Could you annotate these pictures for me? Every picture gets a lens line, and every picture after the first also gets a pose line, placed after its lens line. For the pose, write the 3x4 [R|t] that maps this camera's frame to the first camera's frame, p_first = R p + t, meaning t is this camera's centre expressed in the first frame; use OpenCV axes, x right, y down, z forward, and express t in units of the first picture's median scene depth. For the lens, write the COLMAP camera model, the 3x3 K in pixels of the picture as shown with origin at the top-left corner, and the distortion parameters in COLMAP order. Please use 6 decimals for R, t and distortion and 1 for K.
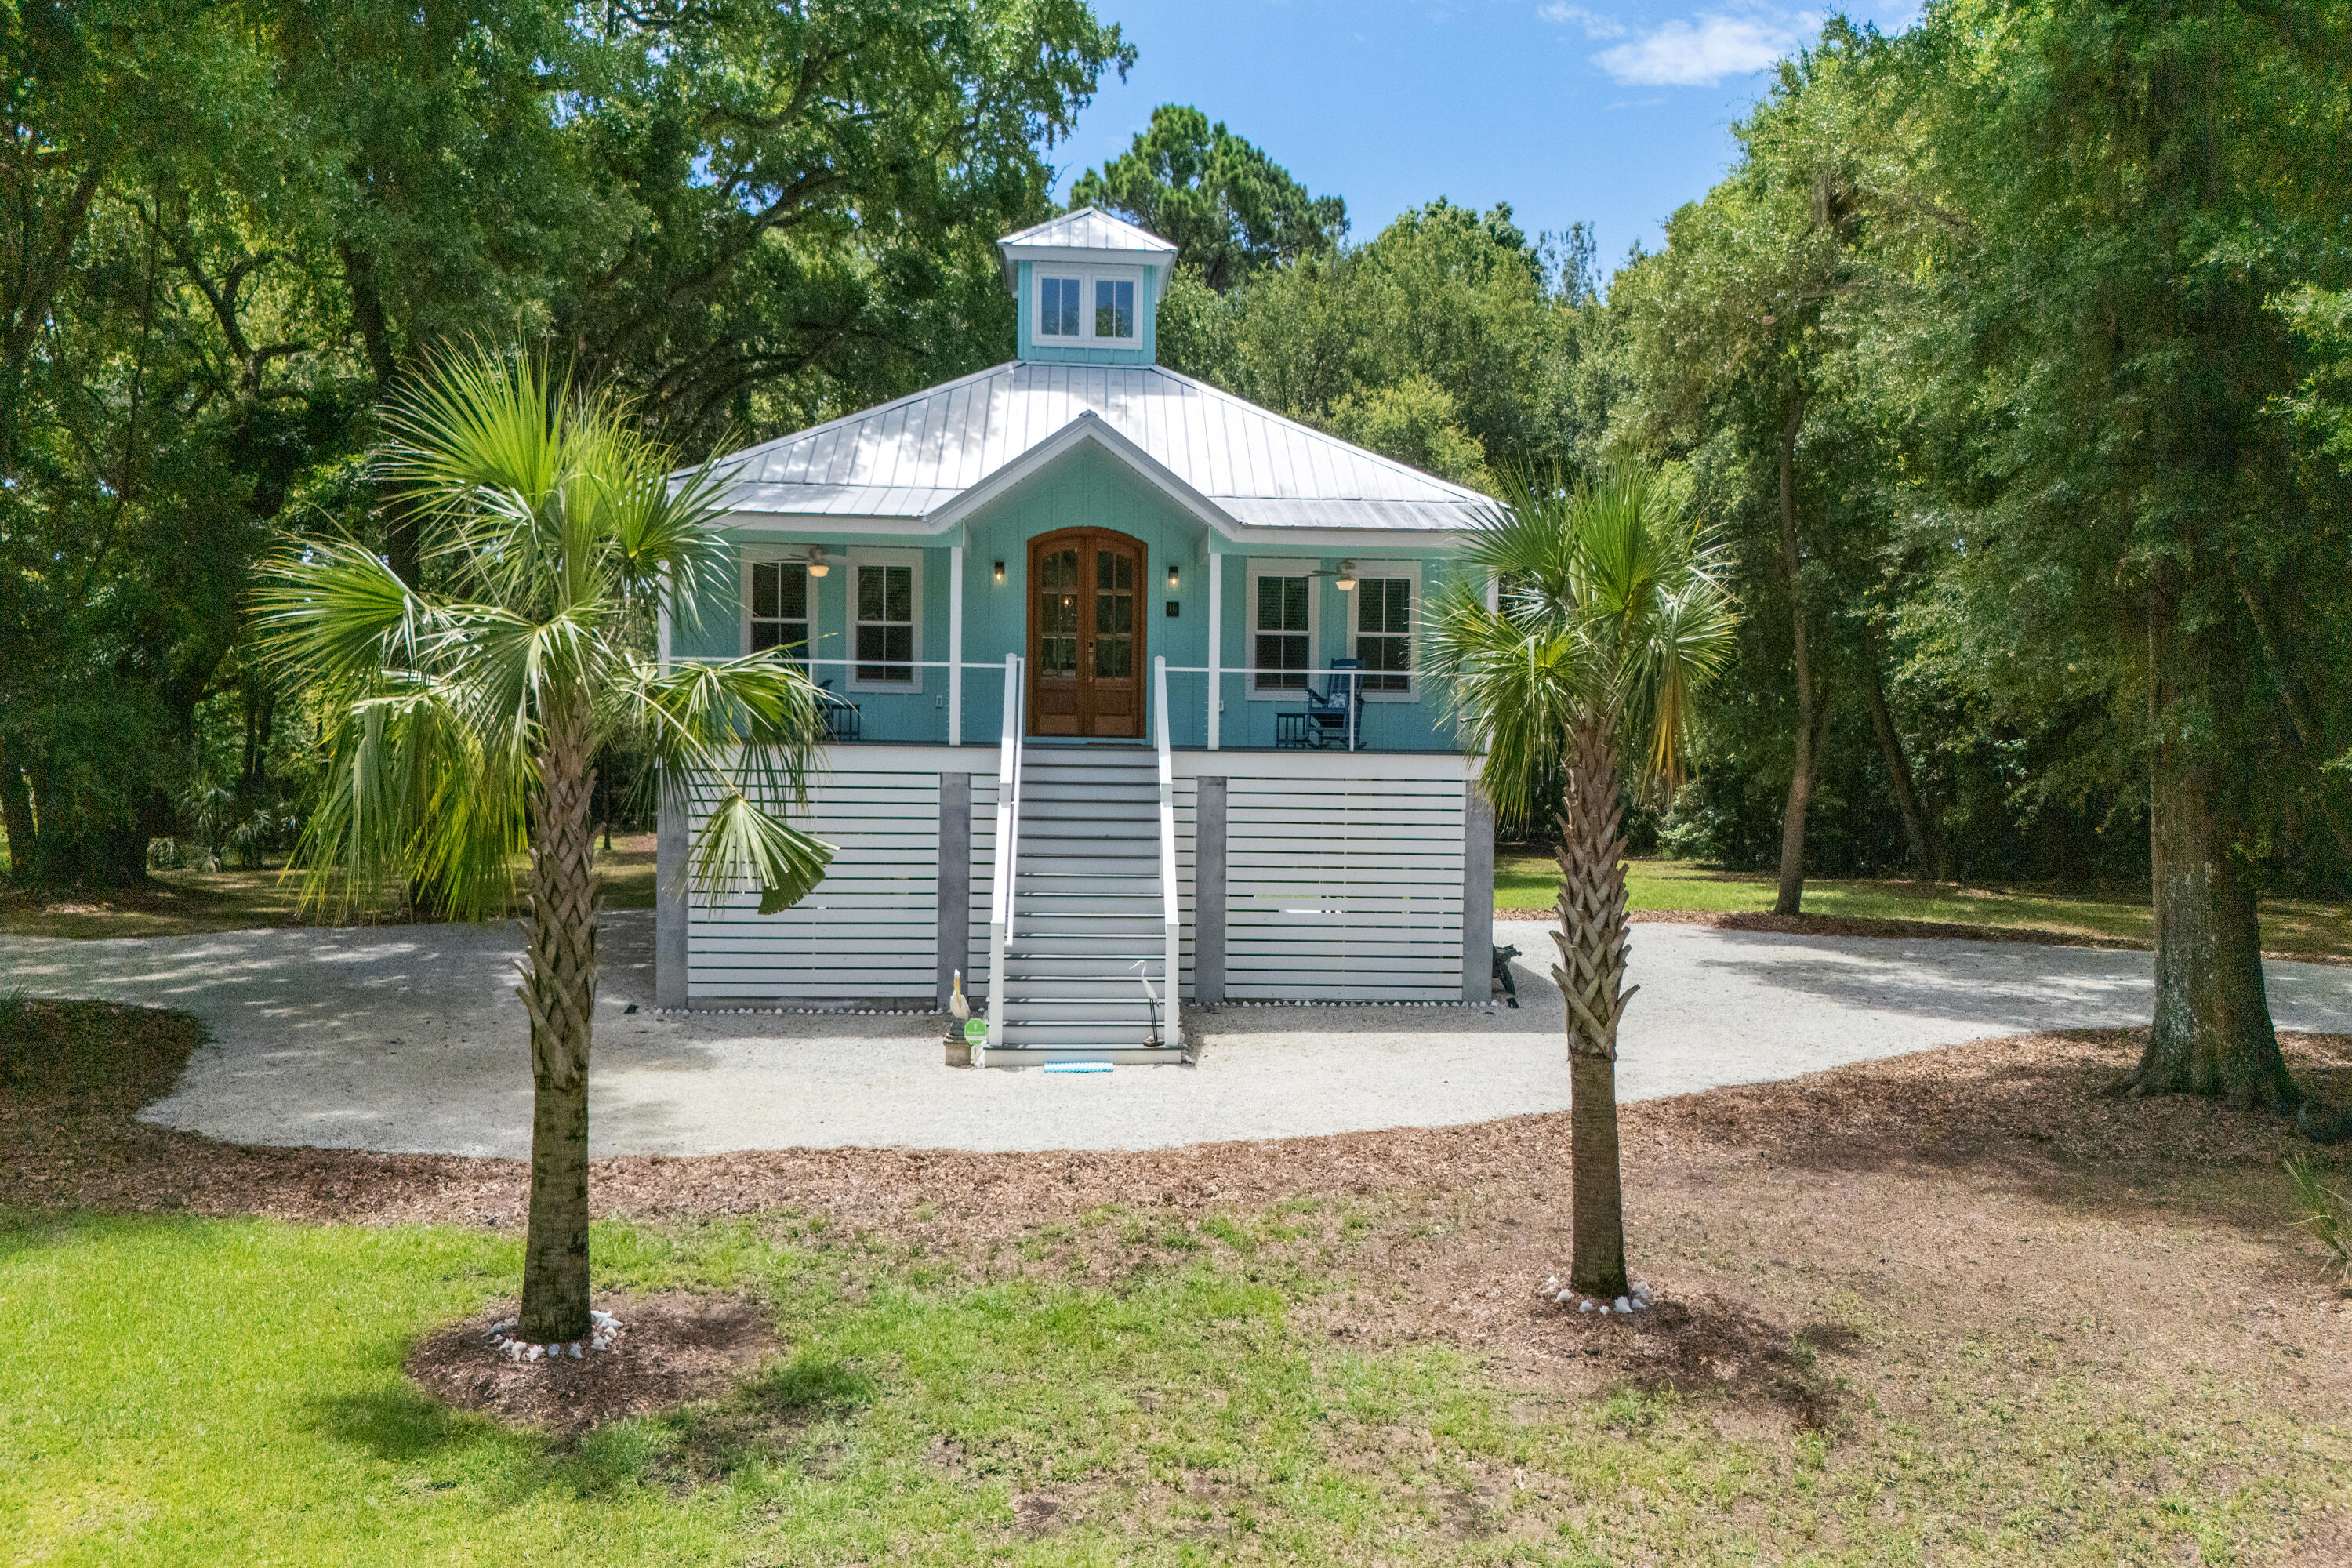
lens RADIAL K [[1731.5, 0, 1176.0], [0, 1731.5, 784.0], [0, 0, 1]] dist [0.044507, -0.000779]
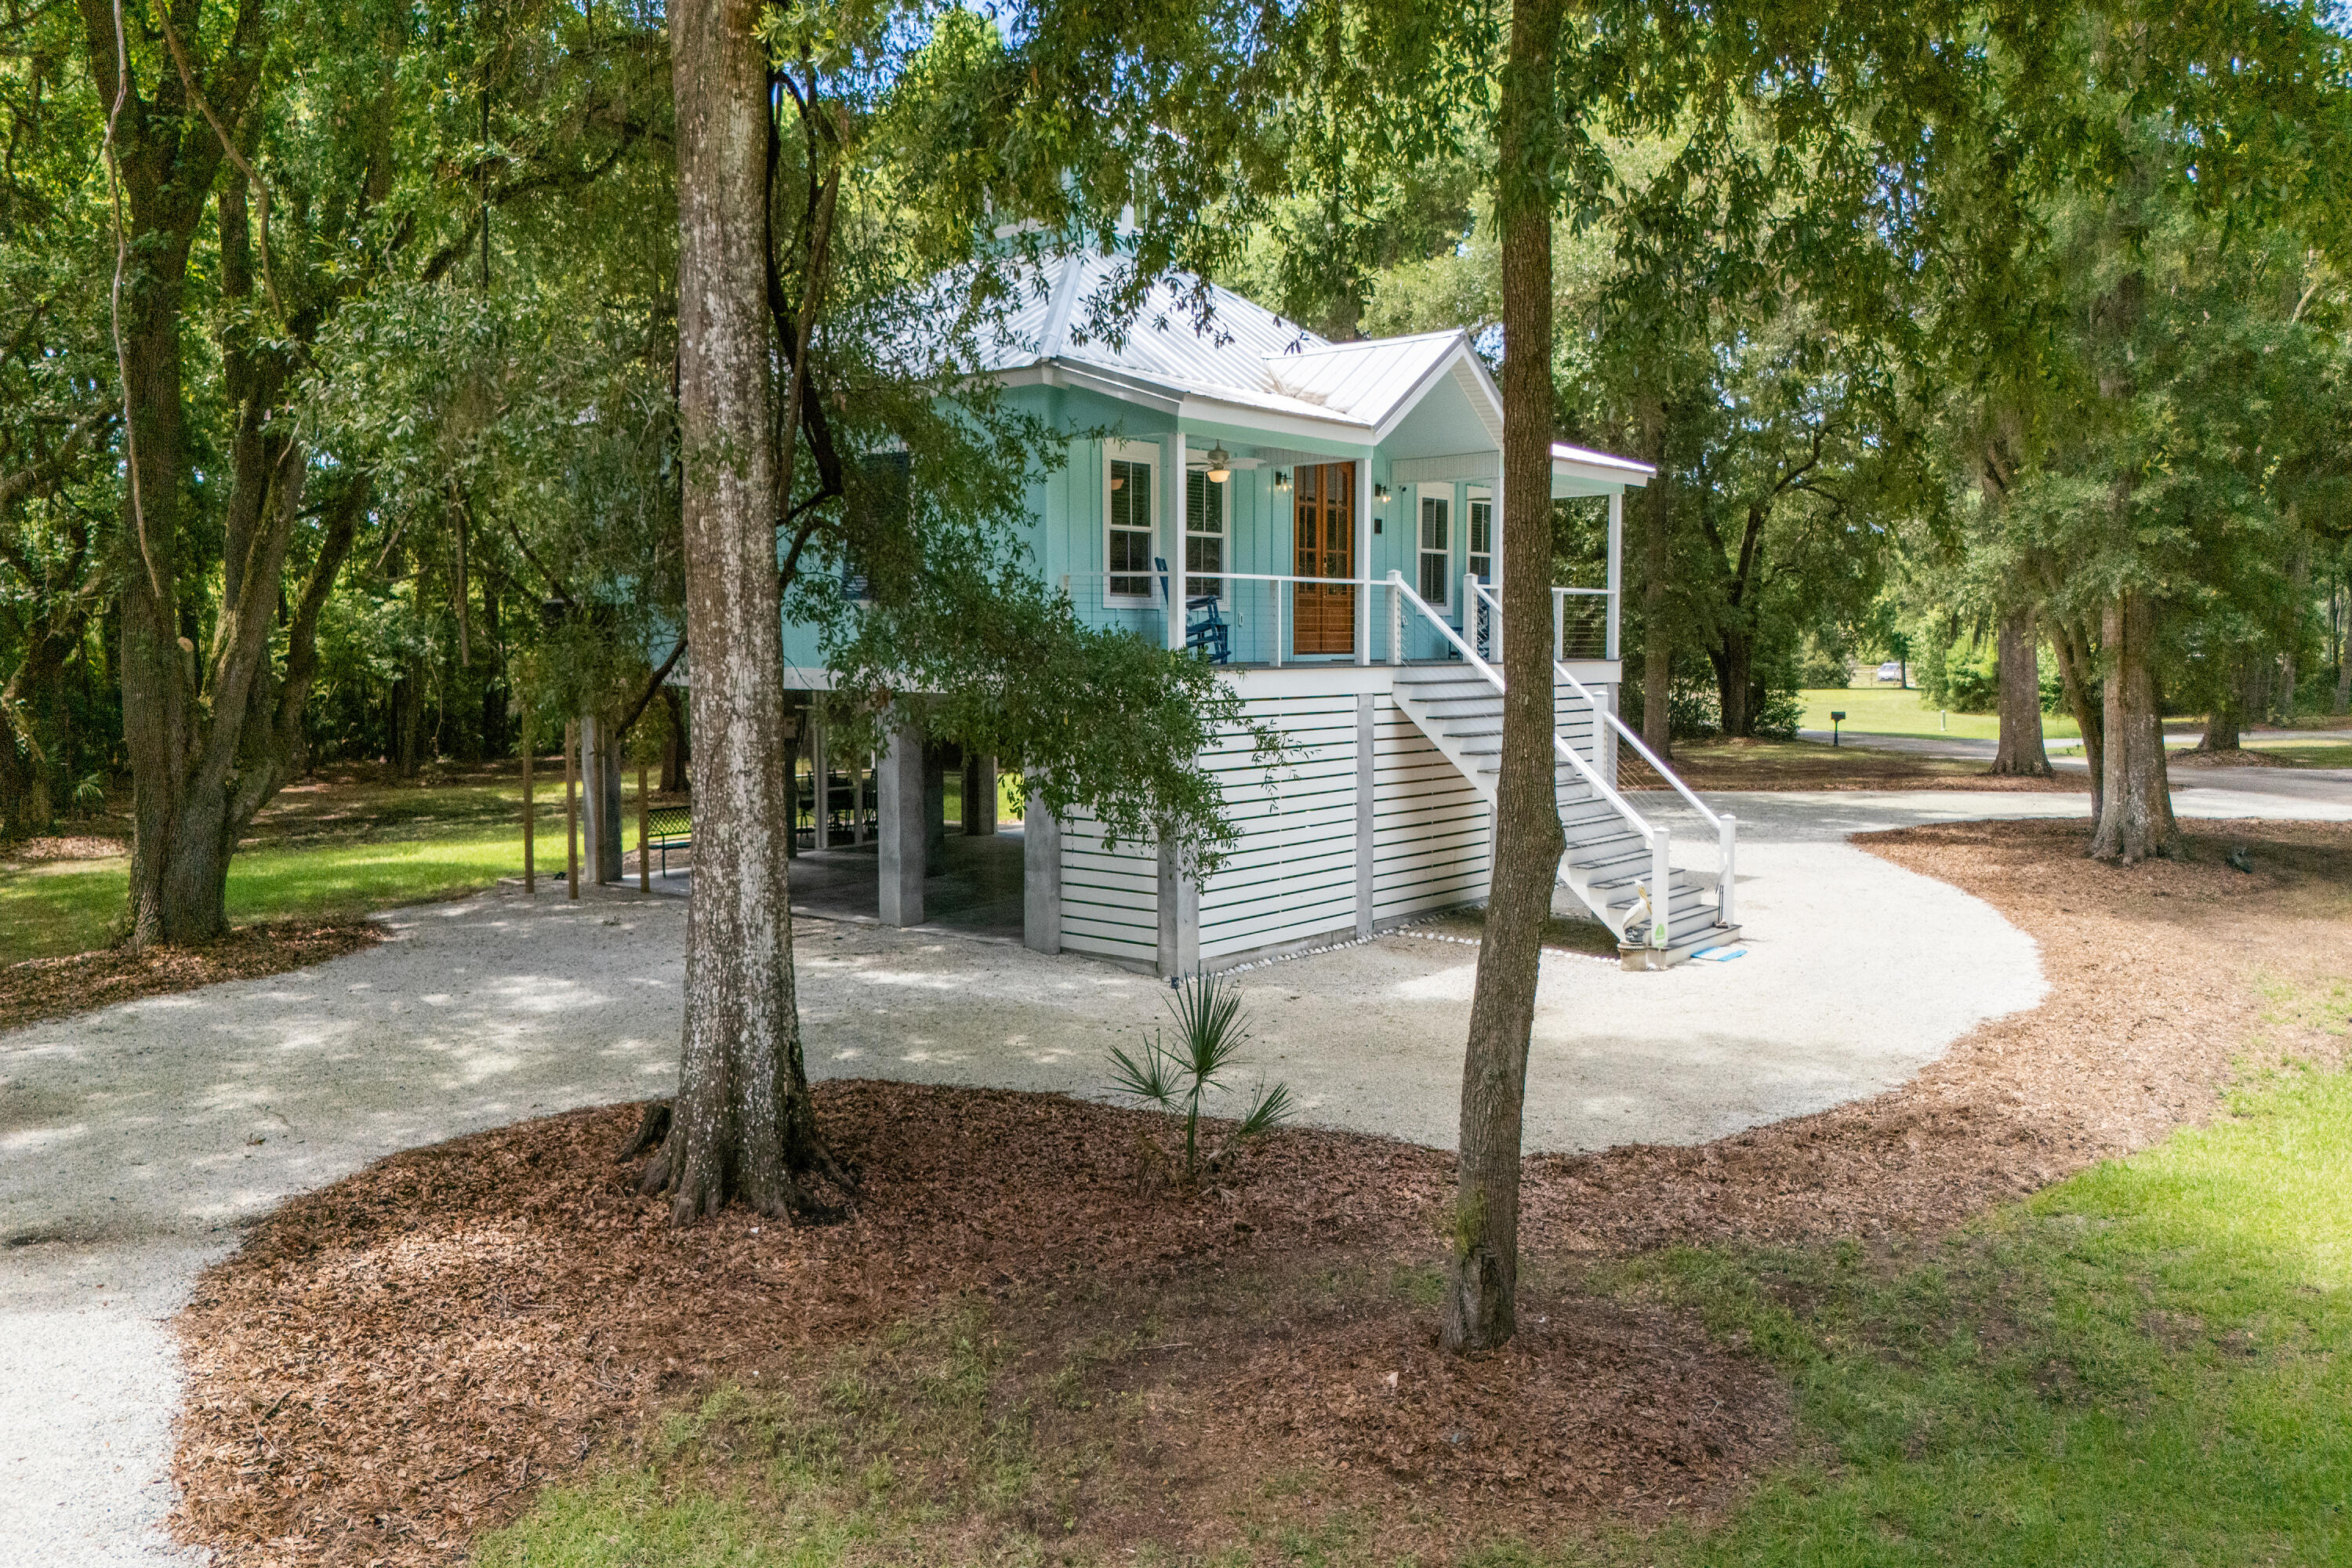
lens RADIAL K [[1768.9, 0, 1183.6], [0, 1768.9, 731.4], [0, 0, 1]] dist [0.032814, -0.003669]
pose [[0.693120, -0.054155, 0.718785, -0.895204], [0.029795, 0.998474, 0.046497, -0.033983], [-0.720206, -0.010812, 0.693676, 0.377705]]
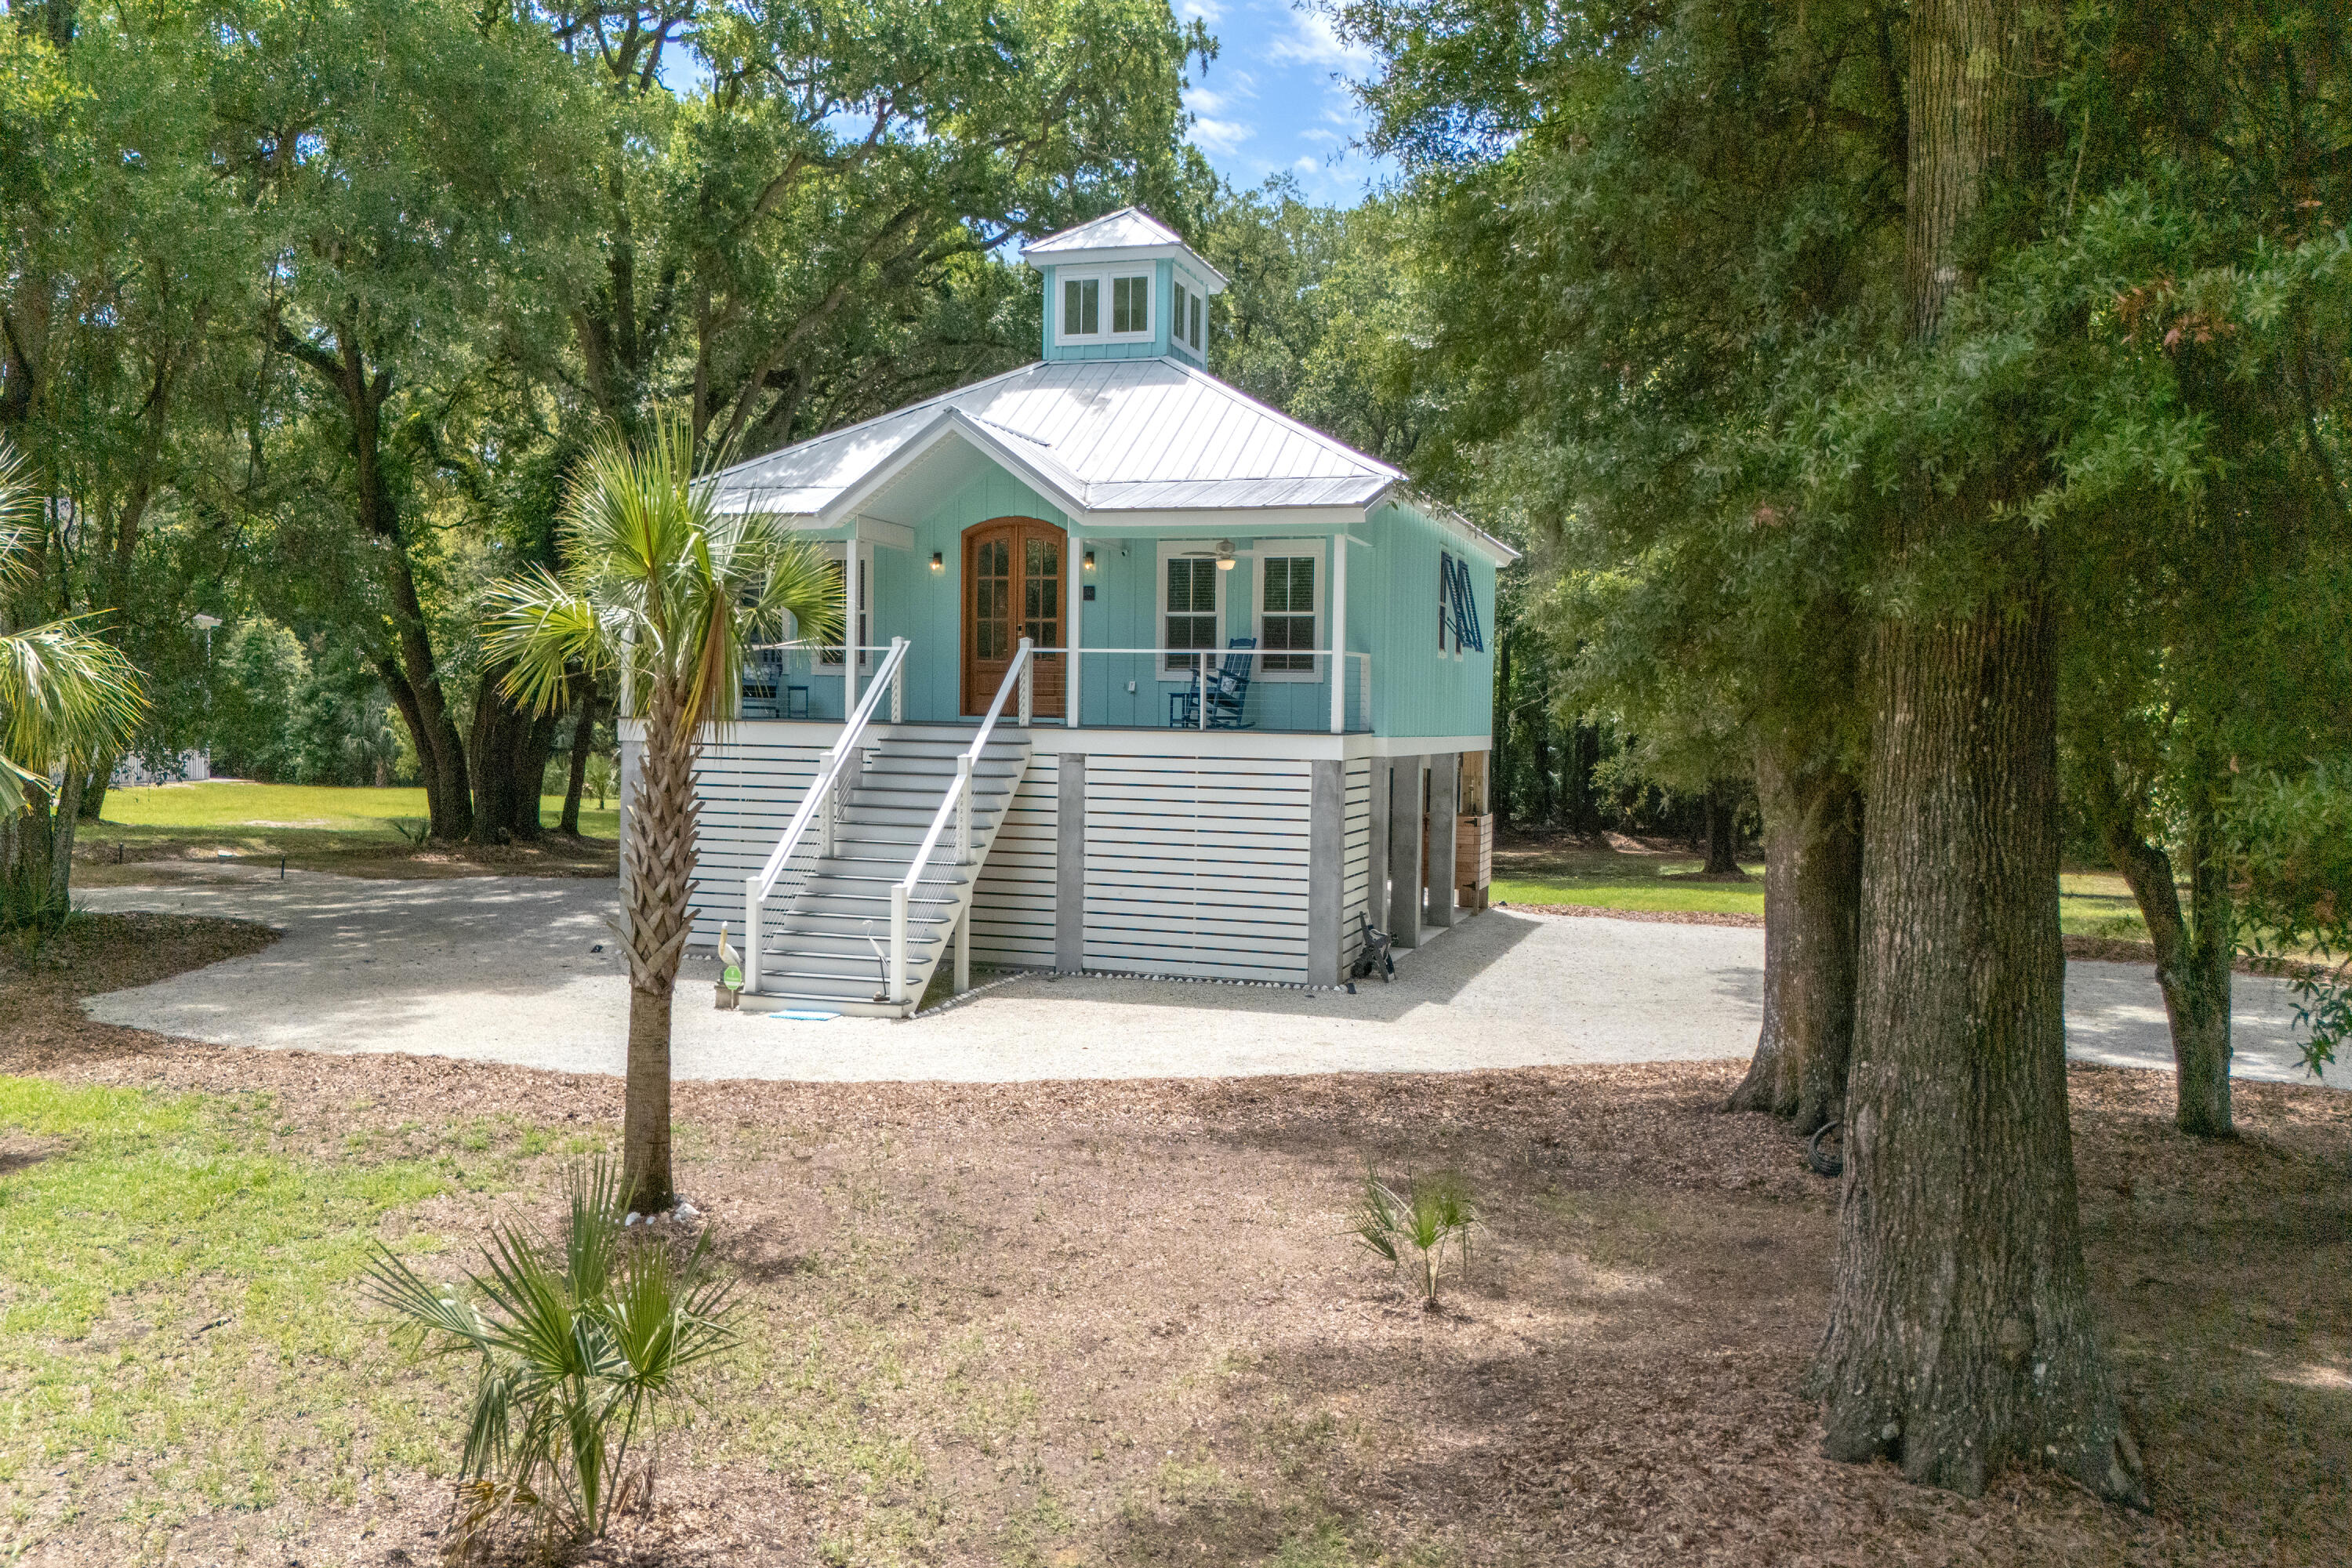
lens RADIAL K [[1752.1, 0, 1176.0], [0, 1752.1, 784.0], [0, 0, 1]] dist [0.004163, 0.001923]
pose [[0.932515, 0.014830, -0.360826, 0.453041], [-0.013542, 0.999890, 0.006098, 0.006476], [0.360876, -0.000800, 0.932613, 0.044871]]
